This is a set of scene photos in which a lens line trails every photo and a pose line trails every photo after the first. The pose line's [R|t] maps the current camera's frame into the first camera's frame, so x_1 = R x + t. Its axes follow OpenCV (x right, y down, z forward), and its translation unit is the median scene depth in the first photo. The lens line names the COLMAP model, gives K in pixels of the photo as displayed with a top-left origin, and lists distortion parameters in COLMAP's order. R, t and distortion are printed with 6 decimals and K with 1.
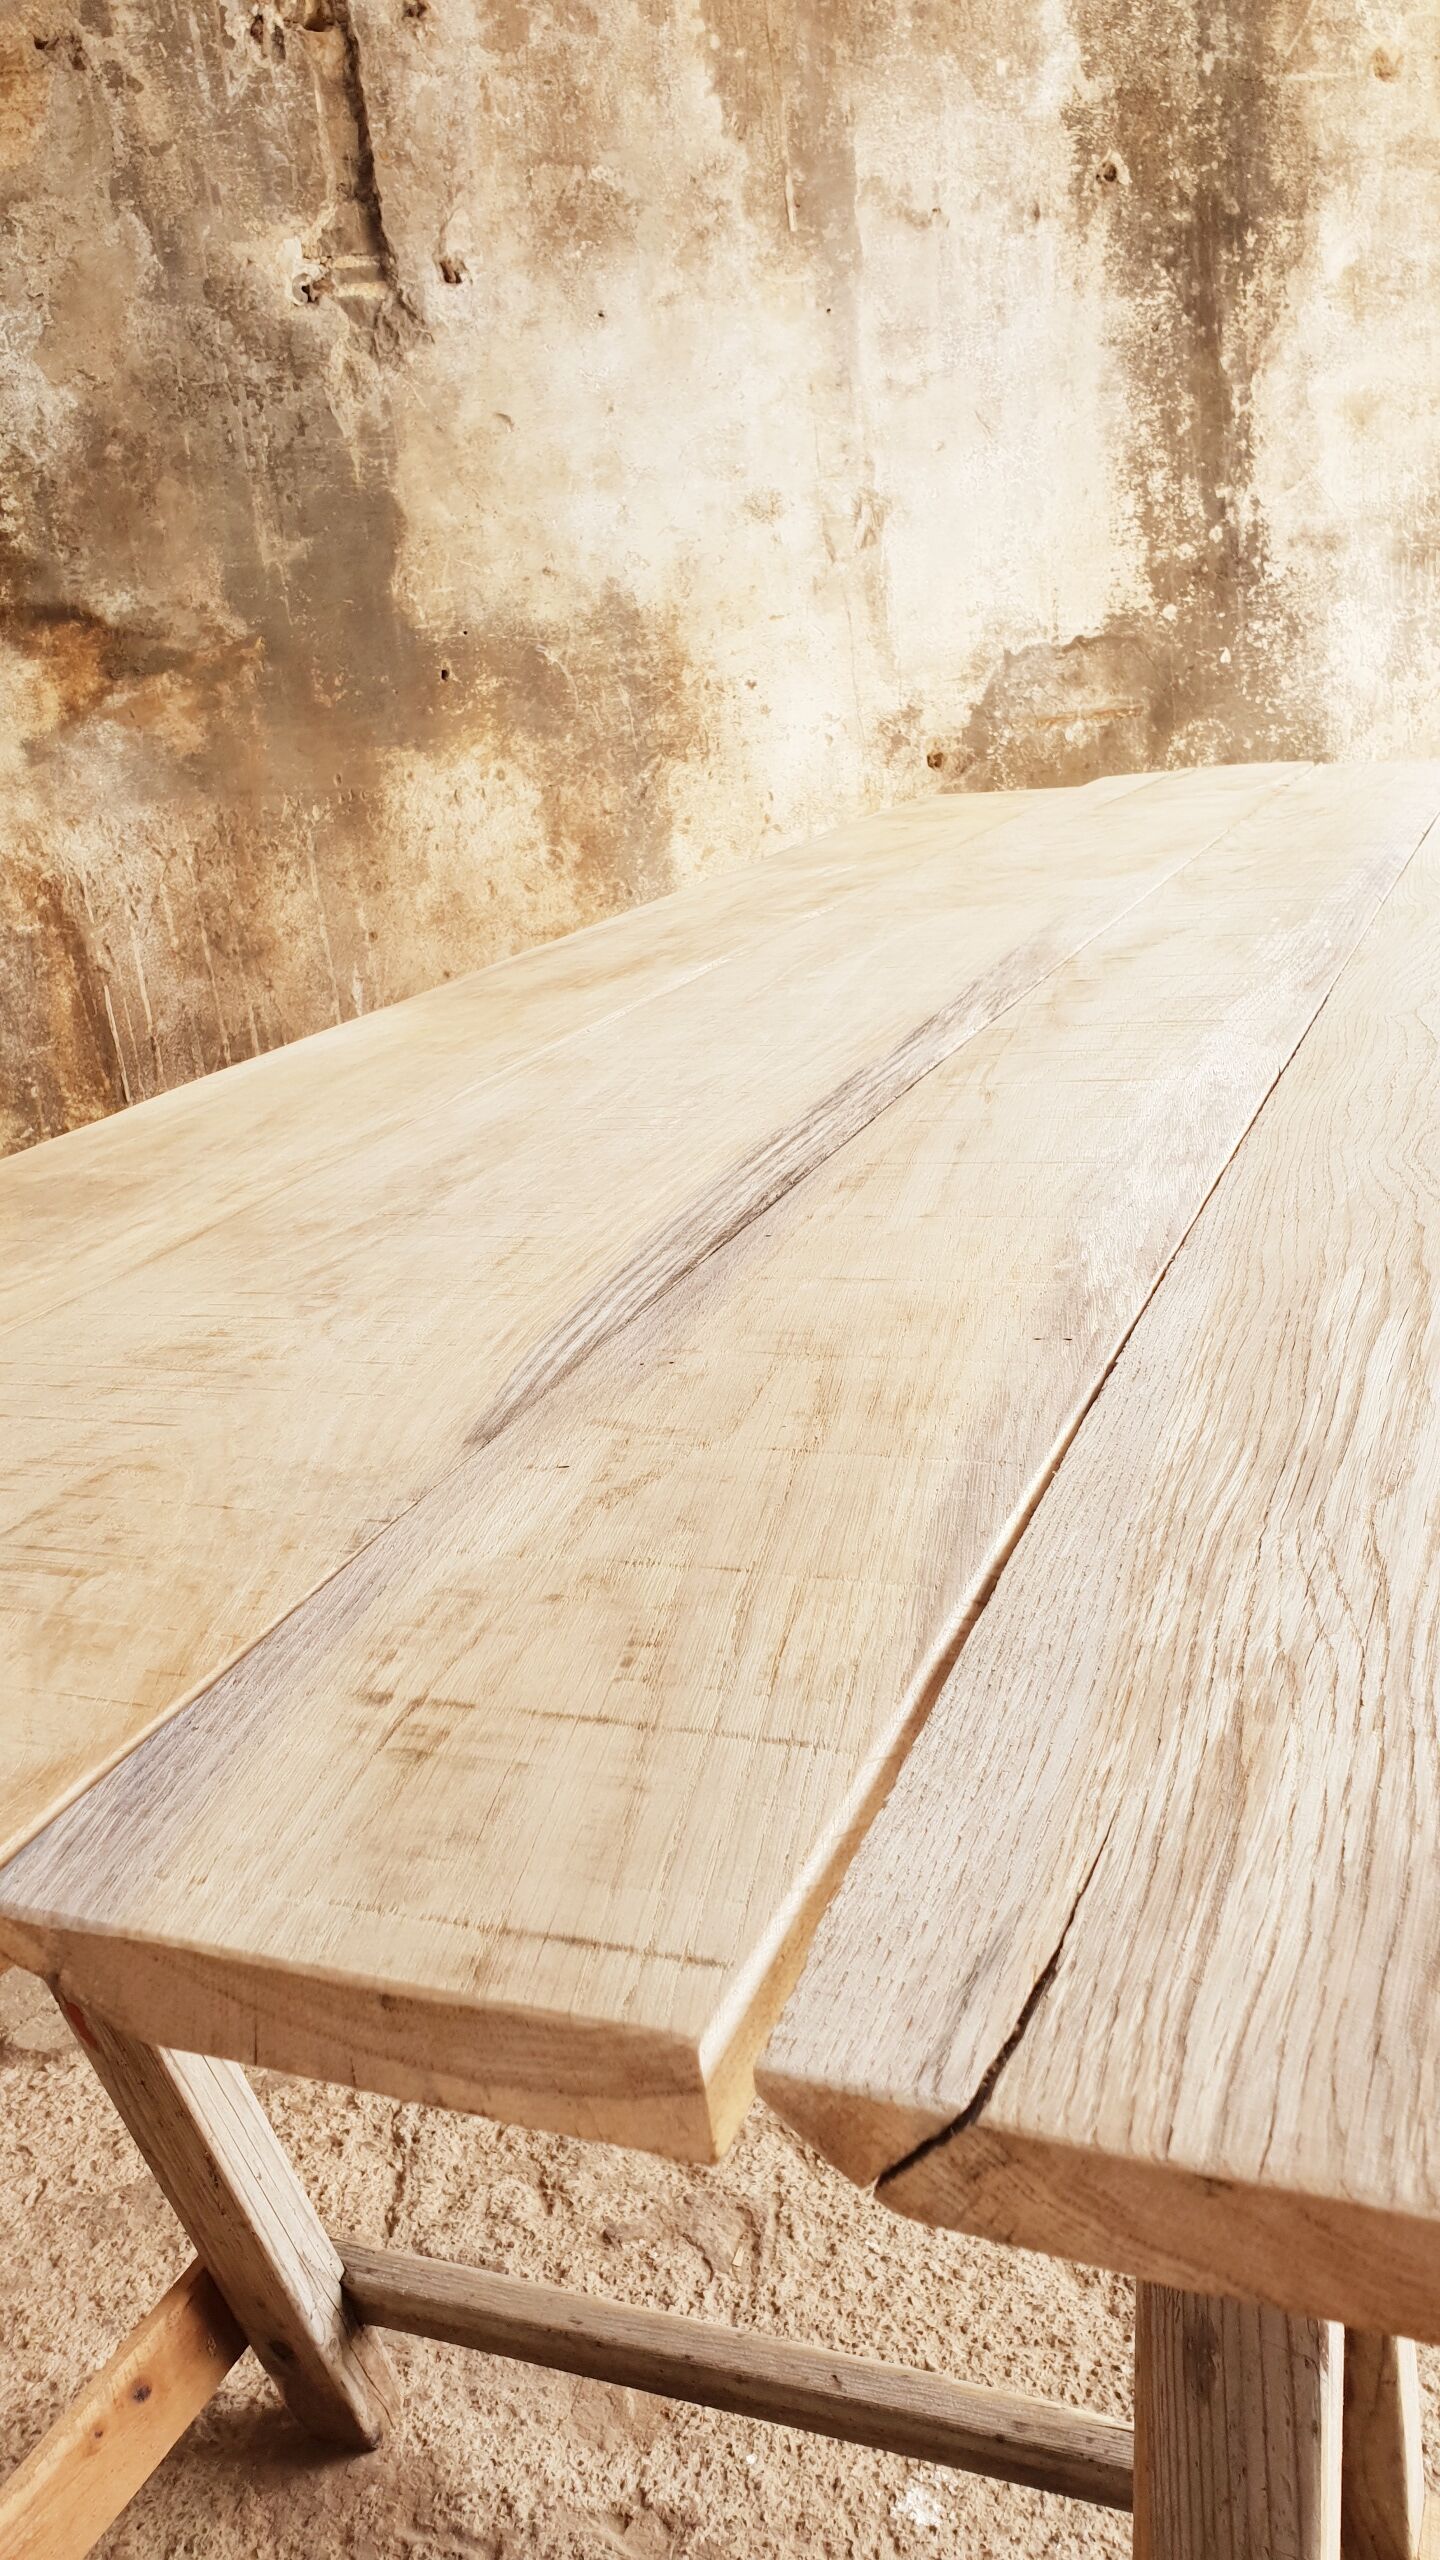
lens RADIAL K [[2029.6, 0, 755.8], [0, 2029.6, 1240.2], [0, 0, 1]] dist [-0.016794, 0.044823]
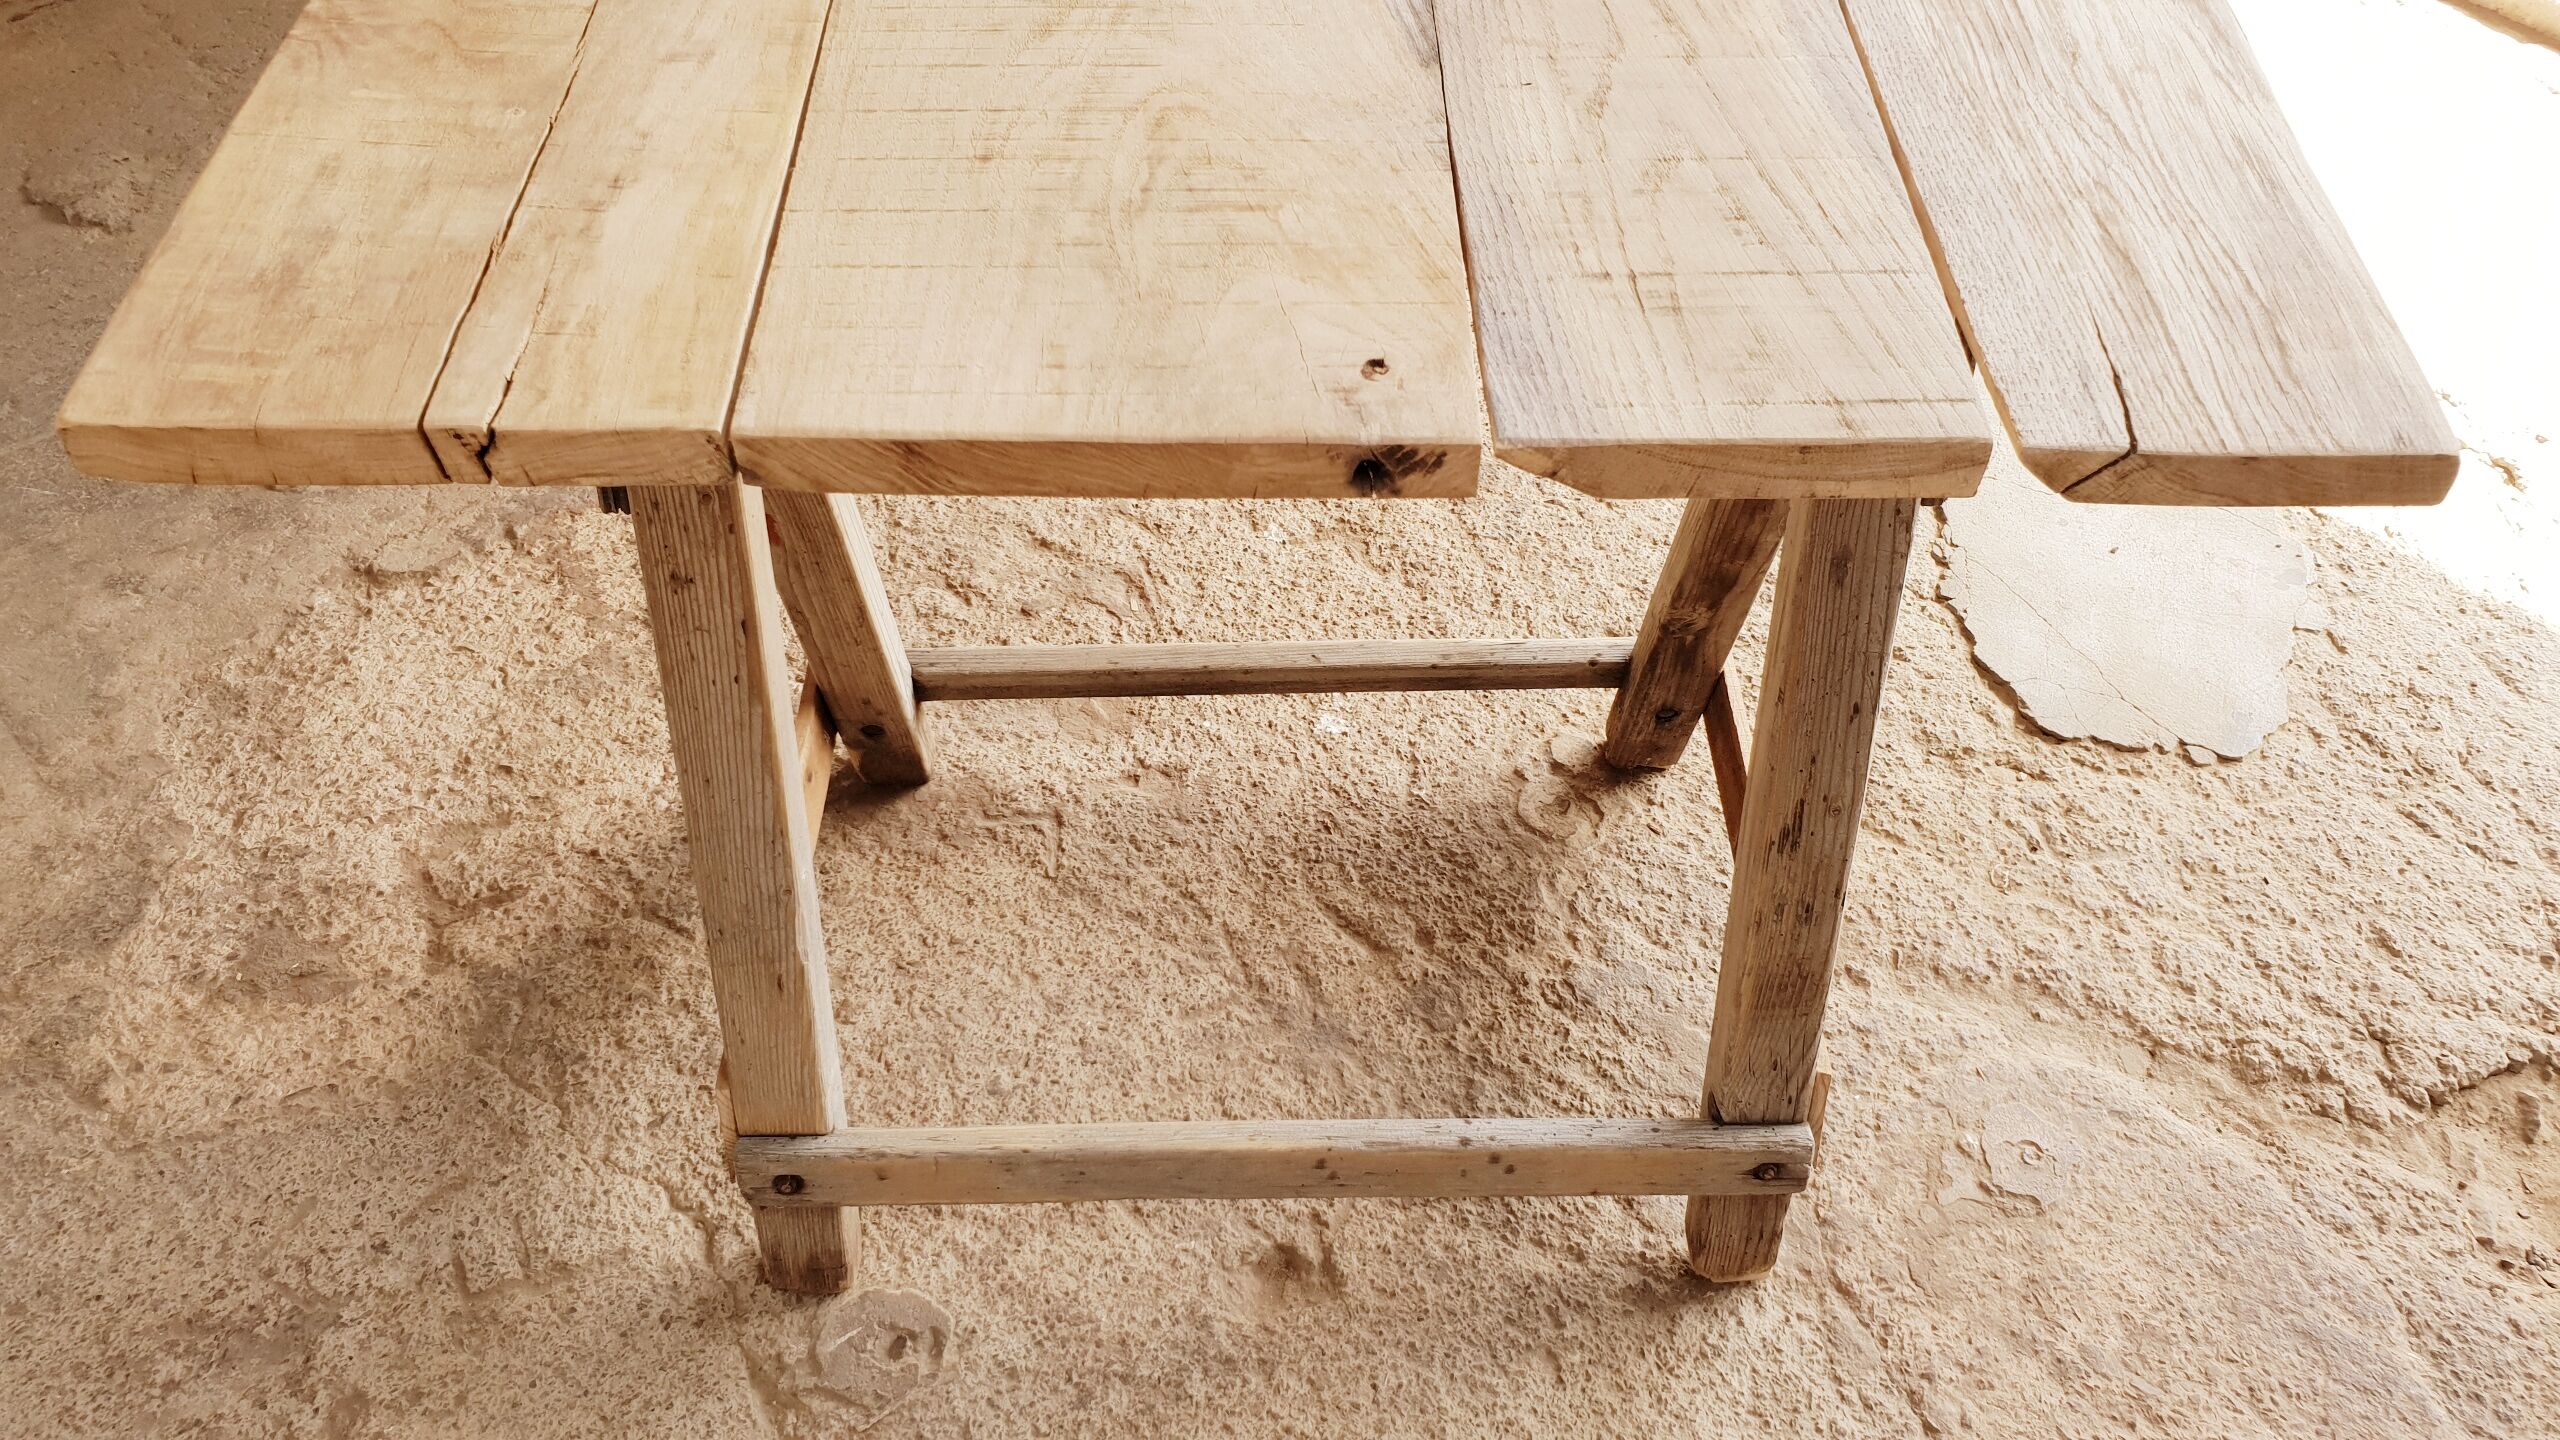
lens RADIAL K [[2029.6, 0, 1303.7], [0, 2029.6, 671.5], [0, 0, 1]] dist [-0.016794, 0.044823]
pose [[0.911512, -0.210331, 0.353421, -0.181332], [0.008324, 0.868593, 0.495457, -0.050773], [-0.411189, -0.448673, 0.793484, -0.049733]]
